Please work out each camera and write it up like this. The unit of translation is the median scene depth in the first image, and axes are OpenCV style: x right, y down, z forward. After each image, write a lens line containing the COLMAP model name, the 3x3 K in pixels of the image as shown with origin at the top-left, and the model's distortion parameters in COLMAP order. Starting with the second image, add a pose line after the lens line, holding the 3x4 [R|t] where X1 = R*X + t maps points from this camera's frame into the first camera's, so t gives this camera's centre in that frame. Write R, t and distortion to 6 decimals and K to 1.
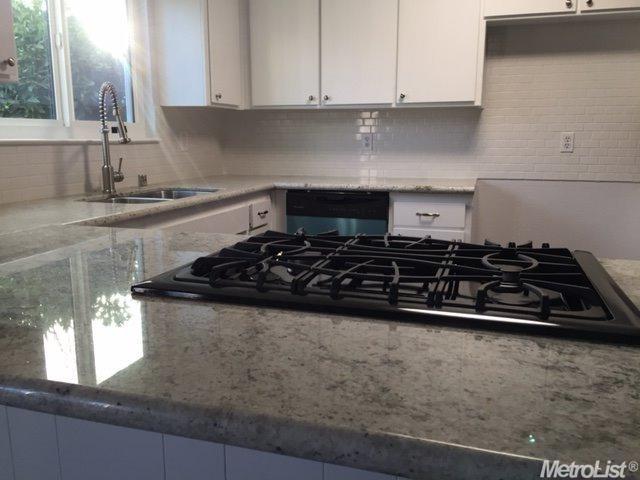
lens RADIAL K [[544.8, 0, 316.4], [0, 544.8, 234.4], [0, 0, 1]] dist [0.063742, -0.088887]
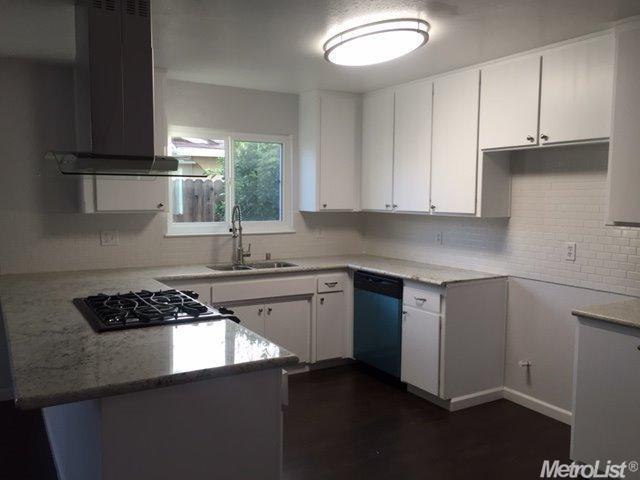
lens RADIAL K [[544.8, 0, 314.4], [0, 544.8, 241.6], [0, 0, 1]] dist [0.063742, -0.088887]
pose [[0.749247, 0.060285, -0.659542, 0.860929], [-0.122349, 0.991307, -0.048380, -0.076515], [0.650892, 0.116942, 0.750109, -0.168574]]
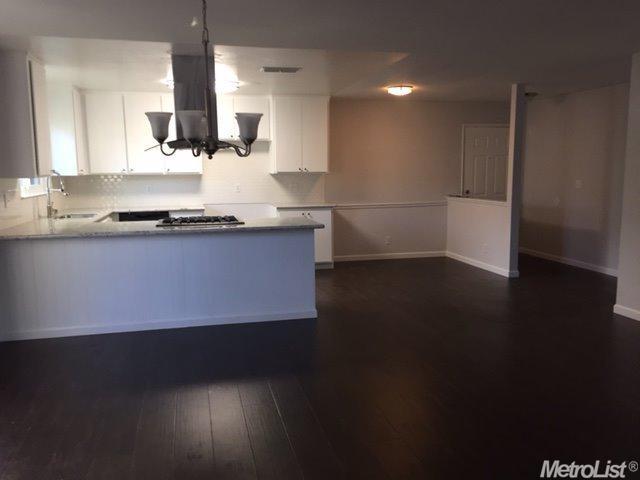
lens RADIAL K [[544.8, 0, 317.8], [0, 544.8, 242.3], [0, 0, 1]] dist [0.063742, -0.088887]
pose [[0.853888, -0.079786, 0.514305, -0.539891], [0.100802, 0.994821, -0.013030, 0.149711], [-0.510602, 0.062969, 0.857509, -1.333242]]
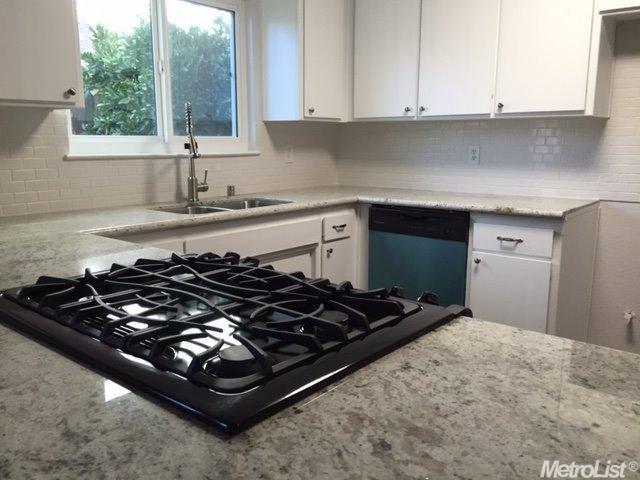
lens RADIAL K [[544.8, 0, 318.4], [0, 544.8, 241.3], [0, 0, 1]] dist [0.063742, -0.088887]
pose [[0.927967, 0.068490, -0.366315, 0.237704], [-0.066203, 0.997629, 0.018818, -0.028988], [0.366735, 0.006788, 0.930301, 0.053963]]
